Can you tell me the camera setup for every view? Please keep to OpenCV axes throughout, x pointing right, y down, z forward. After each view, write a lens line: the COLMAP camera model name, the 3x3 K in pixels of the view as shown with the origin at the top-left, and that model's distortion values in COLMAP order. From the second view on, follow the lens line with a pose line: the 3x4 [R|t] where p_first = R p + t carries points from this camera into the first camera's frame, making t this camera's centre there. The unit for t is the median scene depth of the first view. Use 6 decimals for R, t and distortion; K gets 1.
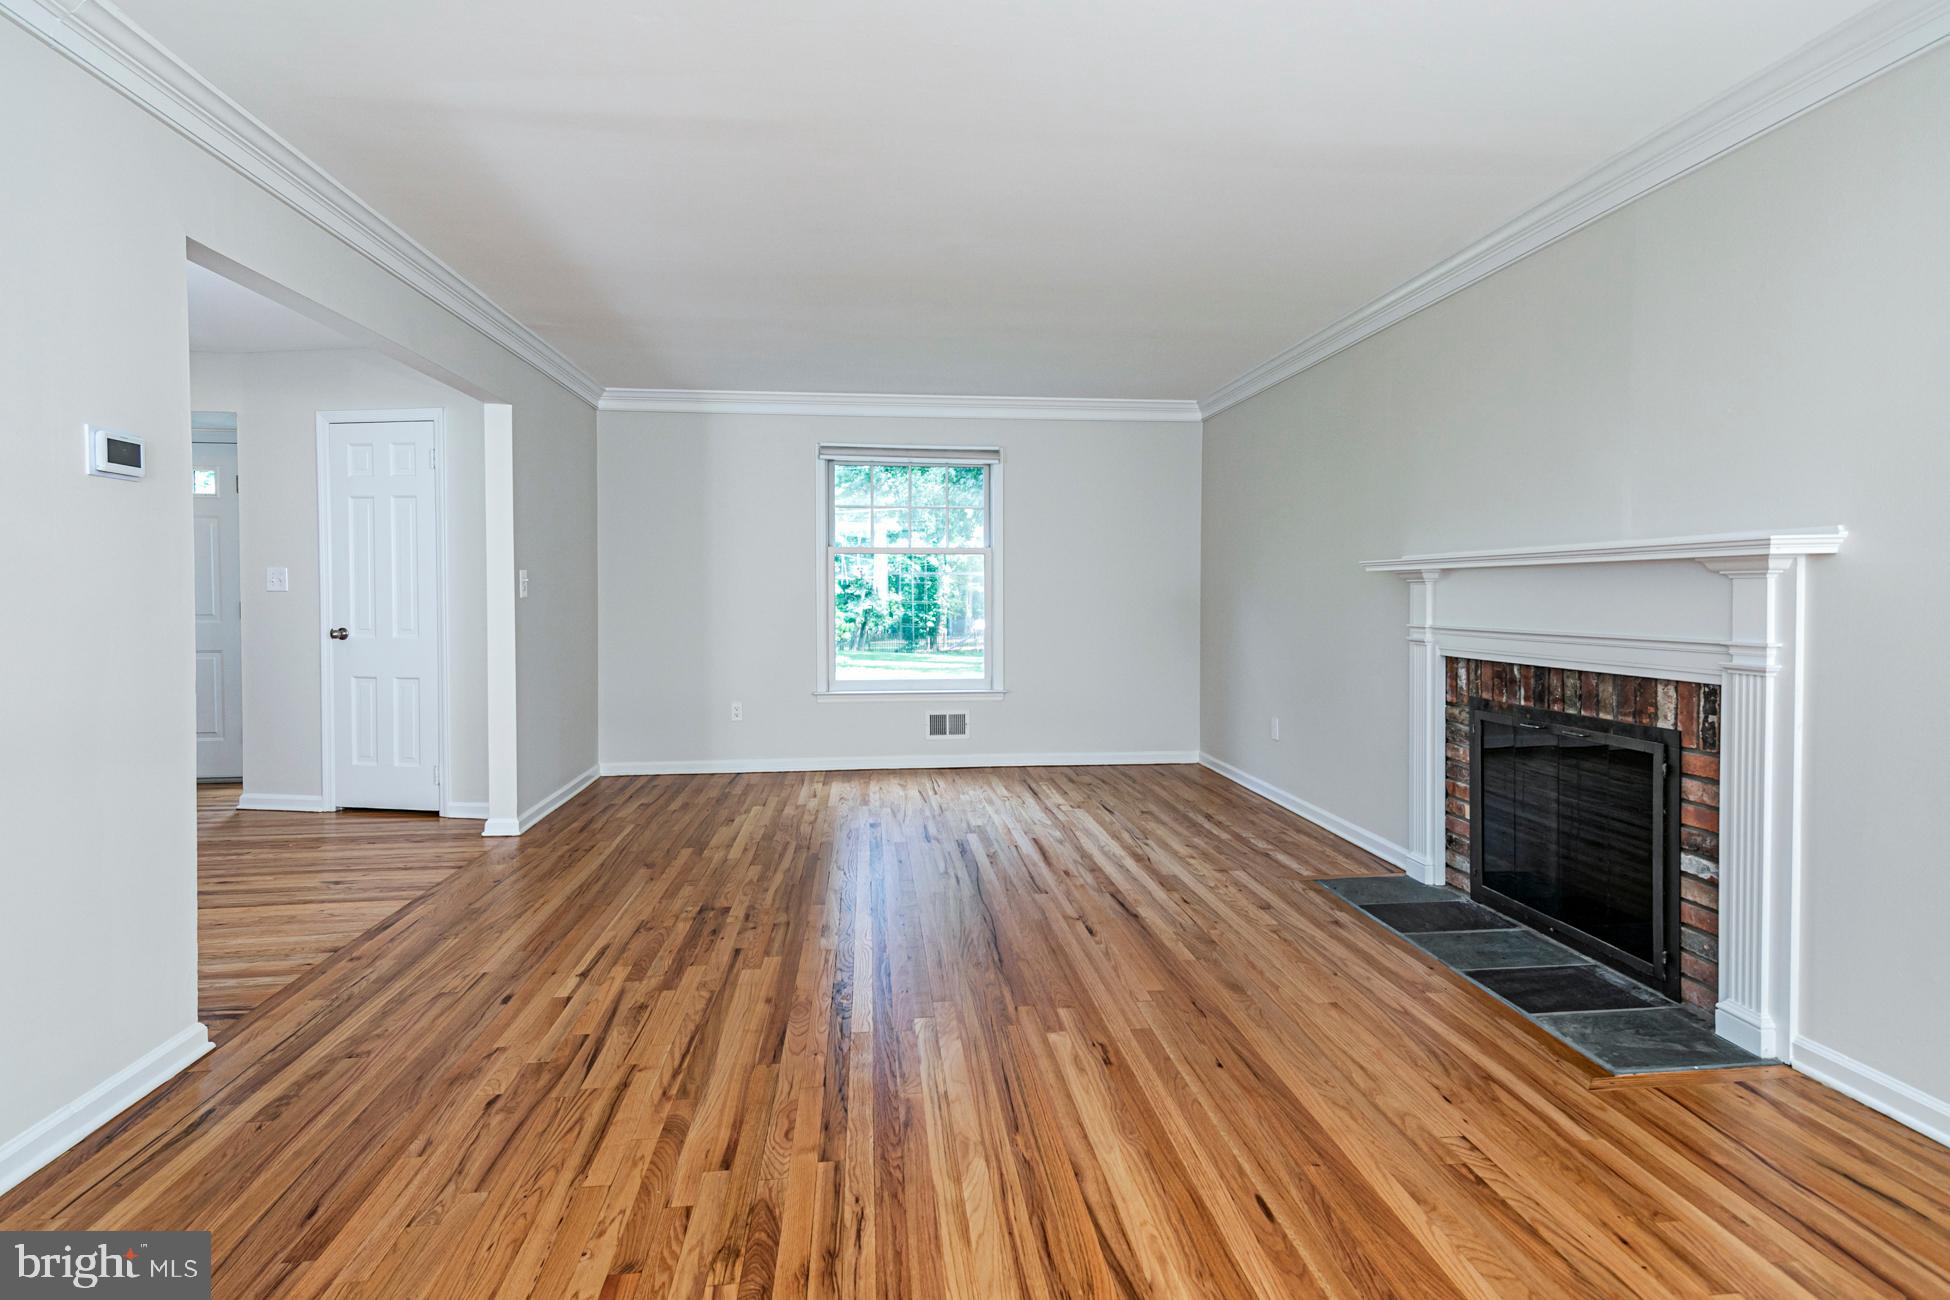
lens RADIAL K [[968.5, 0, 997.9], [0, 968.5, 574.7], [0, 0, 1]] dist [0.025941, -0.006359]
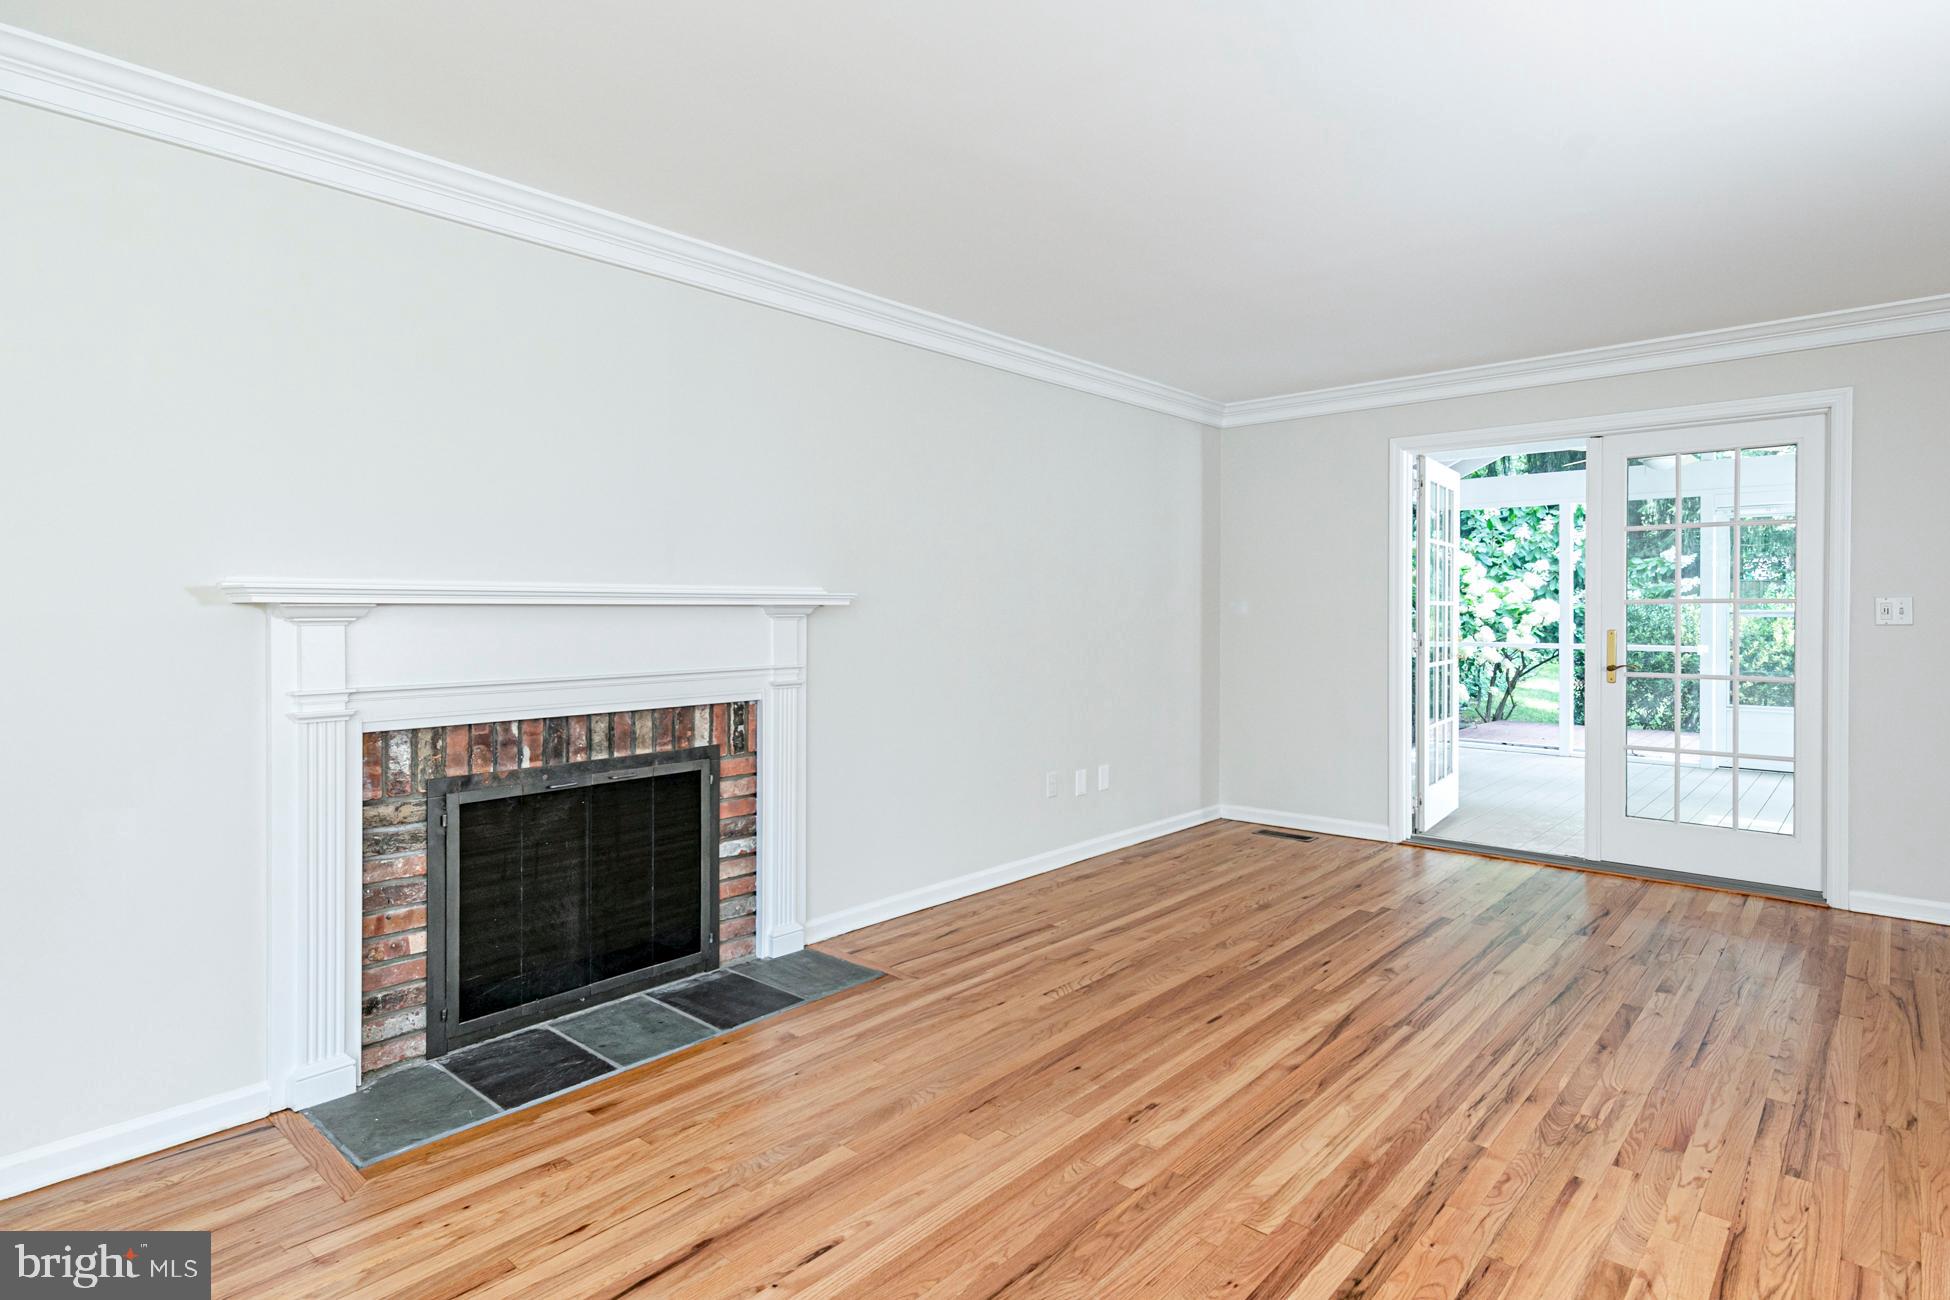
lens RADIAL K [[985.8, 0, 1052.3], [0, 985.8, 619.8], [0, 0, 1]] dist [0.027229, -0.000372]
pose [[-0.672585, -0.004116, 0.740009, -0.460769], [-0.011394, 0.999924, -0.004795, 0.005854], [-0.739932, -0.011657, -0.672580, 1.429186]]
